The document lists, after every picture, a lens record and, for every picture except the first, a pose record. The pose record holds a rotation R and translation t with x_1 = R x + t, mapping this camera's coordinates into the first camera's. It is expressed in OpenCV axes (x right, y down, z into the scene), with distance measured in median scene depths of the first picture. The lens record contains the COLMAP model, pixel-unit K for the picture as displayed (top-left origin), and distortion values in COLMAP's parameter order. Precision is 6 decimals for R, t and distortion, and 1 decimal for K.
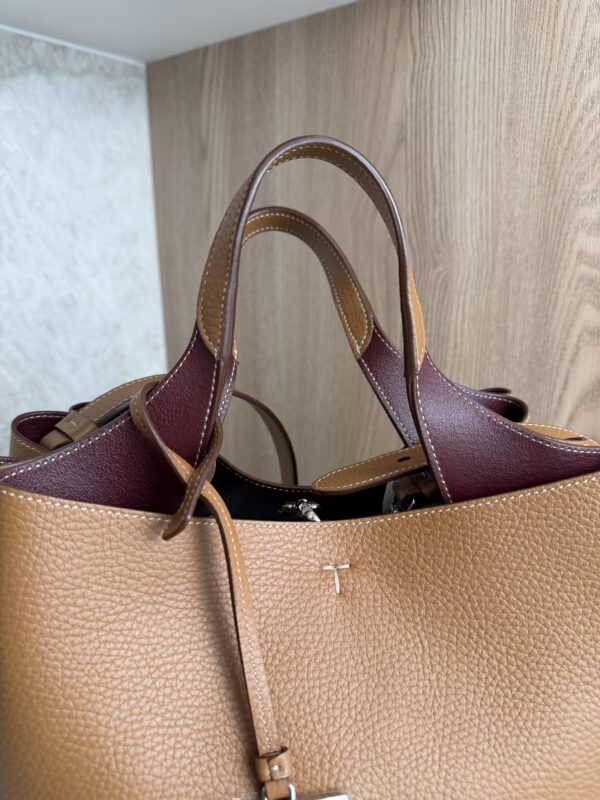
lens RADIAL K [[594.6, 0, 301.7], [0, 594.6, 397.8], [0, 0, 1]] dist [-0.043511, 0.013548]
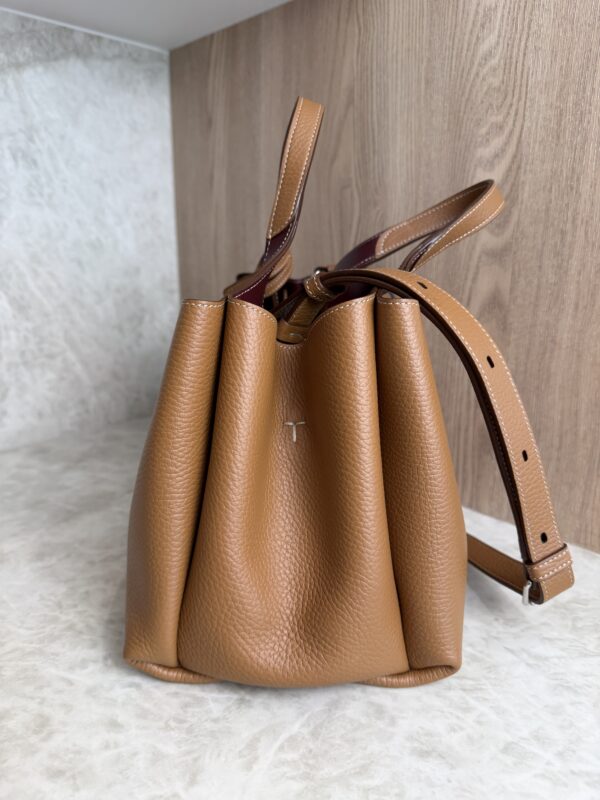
lens RADIAL K [[588.8, 0, 304.2], [0, 588.8, 400.2], [0, 0, 1]] dist [-0.031531, 0.005577]
pose [[0.991766, 0.046608, -0.119278, 0.263988], [-0.047546, 0.998856, -0.005032, 0.198959], [0.118907, 0.010662, 0.992848, -0.210799]]
